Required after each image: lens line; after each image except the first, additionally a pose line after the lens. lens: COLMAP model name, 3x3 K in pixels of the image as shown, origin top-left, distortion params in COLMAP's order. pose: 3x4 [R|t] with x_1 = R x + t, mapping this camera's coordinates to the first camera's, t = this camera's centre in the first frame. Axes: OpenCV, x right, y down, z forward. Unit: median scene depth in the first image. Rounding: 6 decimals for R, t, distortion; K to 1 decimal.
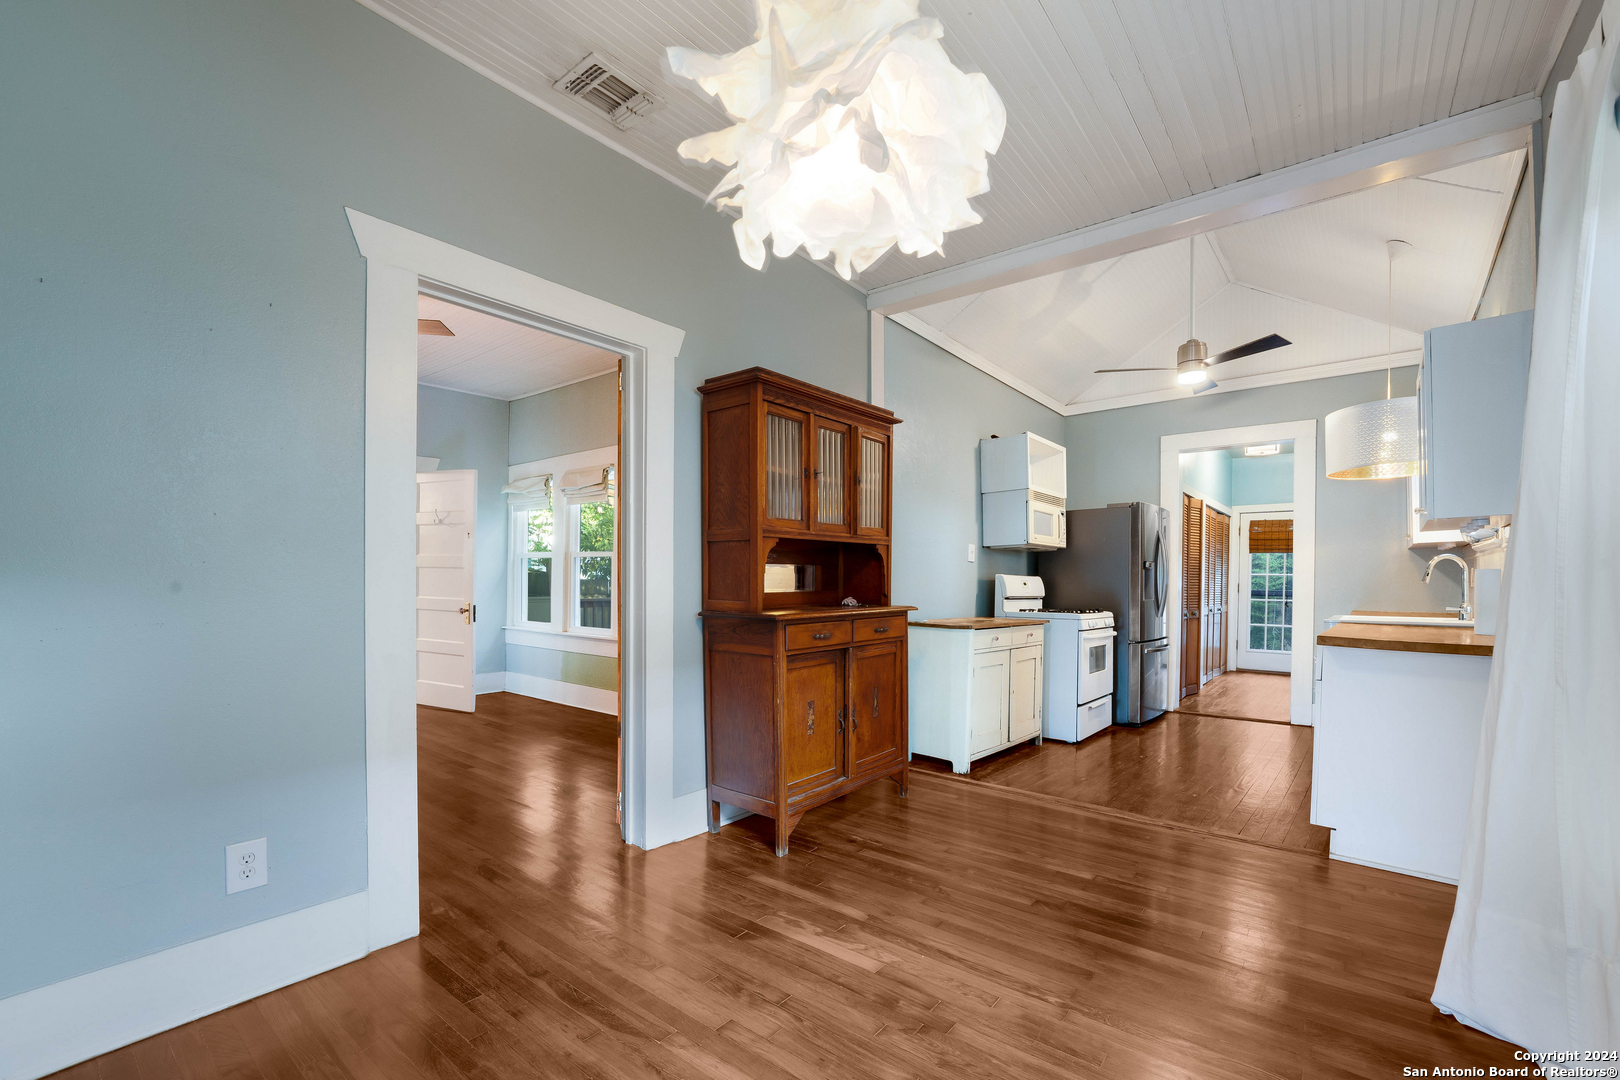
lens RADIAL K [[683.0, 0, 797.9], [0, 683.0, 598.0], [0, 0, 1]] dist [-0.015950, 0.000625]
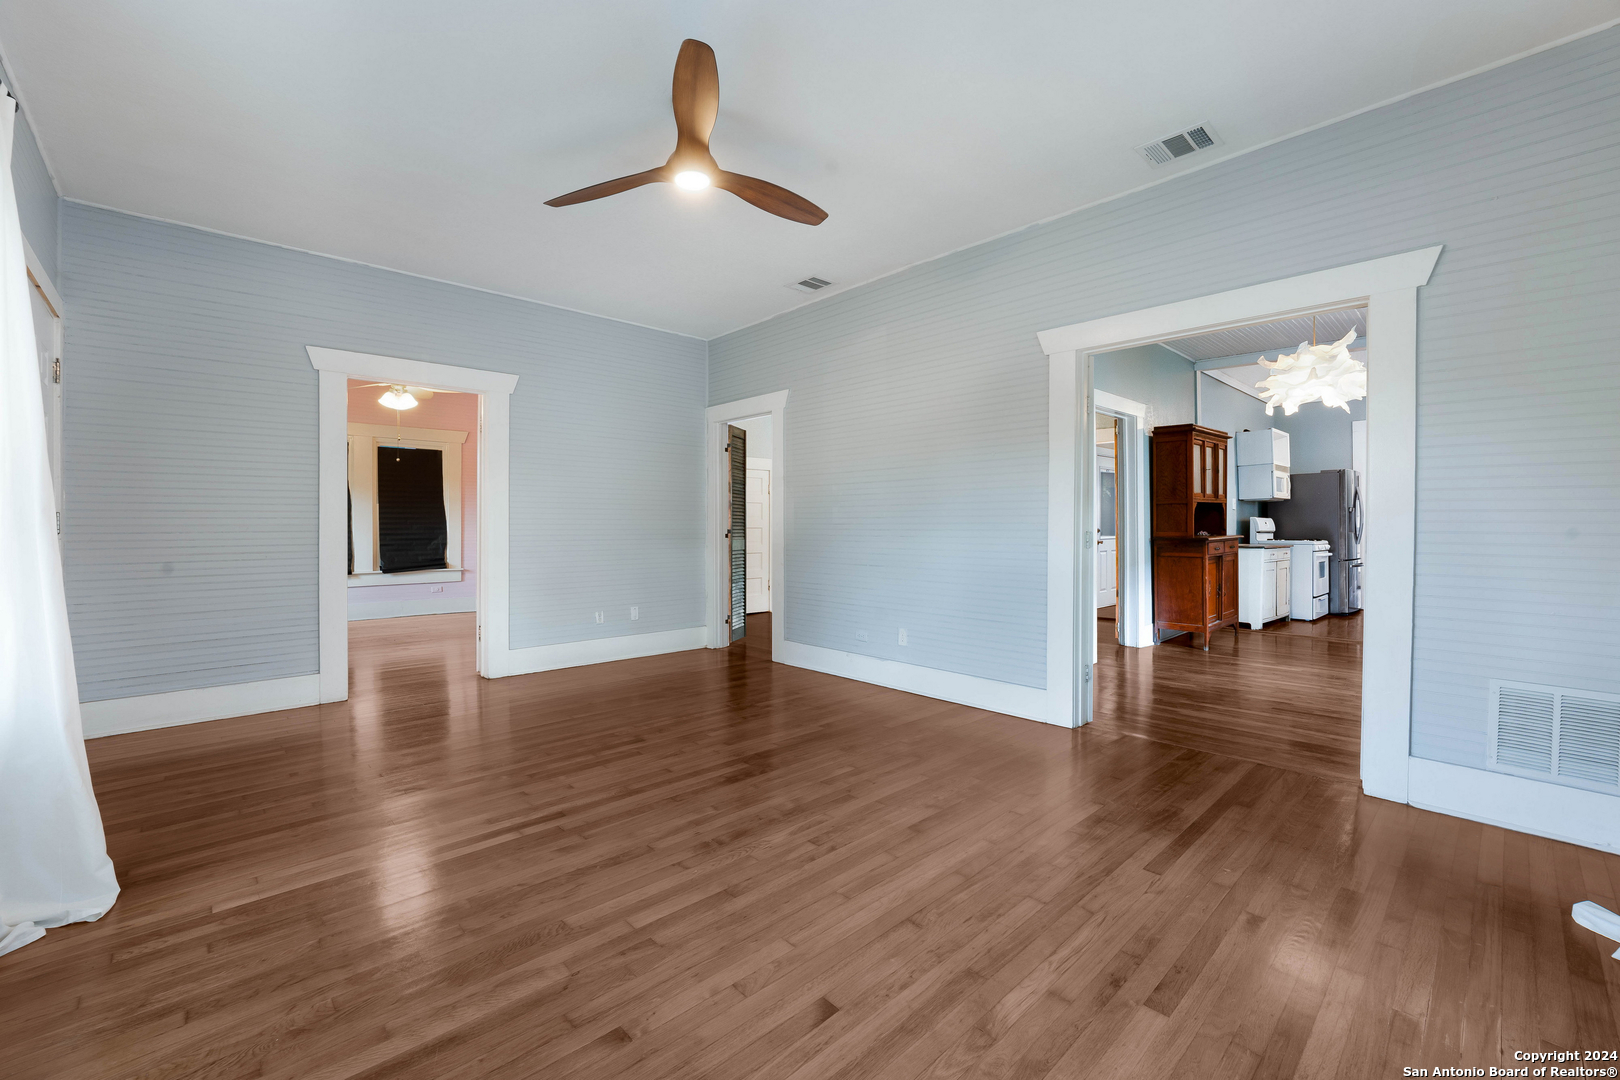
lens RADIAL K [[683.0, 0, 747.1], [0, 683.0, 529.3], [0, 0, 1]] dist [-0.015950, 0.000625]
pose [[0.988445, -0.007741, -0.151385, -0.640479], [0.005575, 0.999876, -0.014725, 0.010952], [0.151480, 0.013710, 0.988365, -0.754538]]
